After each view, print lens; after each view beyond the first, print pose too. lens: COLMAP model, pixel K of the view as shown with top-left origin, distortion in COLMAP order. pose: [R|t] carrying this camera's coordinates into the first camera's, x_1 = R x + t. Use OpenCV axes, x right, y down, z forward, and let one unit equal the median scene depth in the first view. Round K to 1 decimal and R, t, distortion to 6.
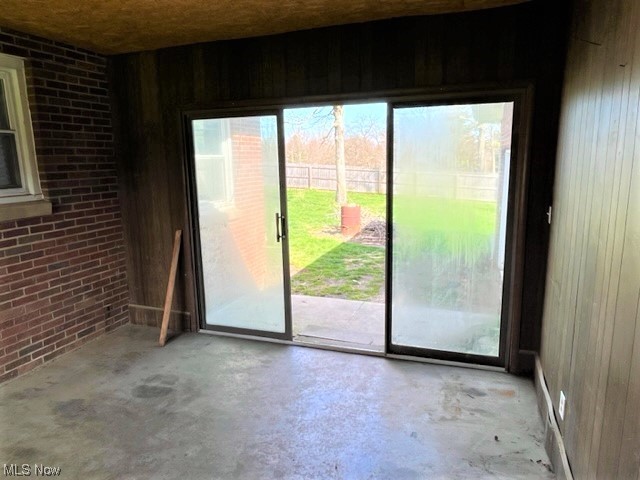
lens RADIAL K [[446.6, 0, 318.8], [0, 446.6, 237.4], [0, 0, 1]] dist [-0.008630, -0.002339]
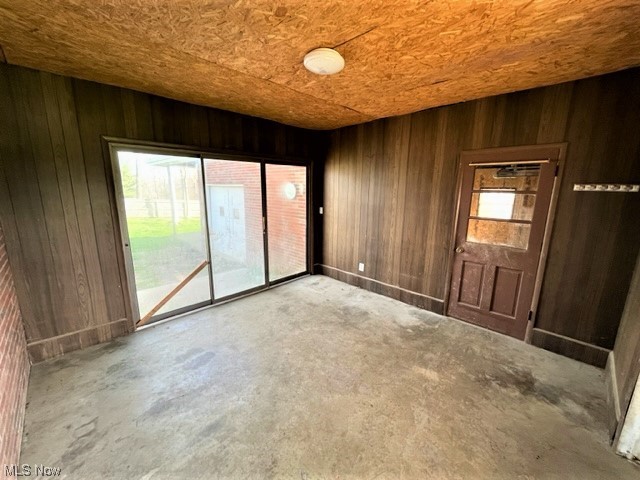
lens RADIAL K [[258.5, 0, 317.5], [0, 258.5, 242.2], [0, 0, 1]] dist [-0.003965, 0.000108]
pose [[0.427173, -0.163060, 0.889345, -0.805869], [0.150931, 0.982663, 0.107675, -0.029661], [-0.891484, 0.088234, 0.444378, 0.296531]]
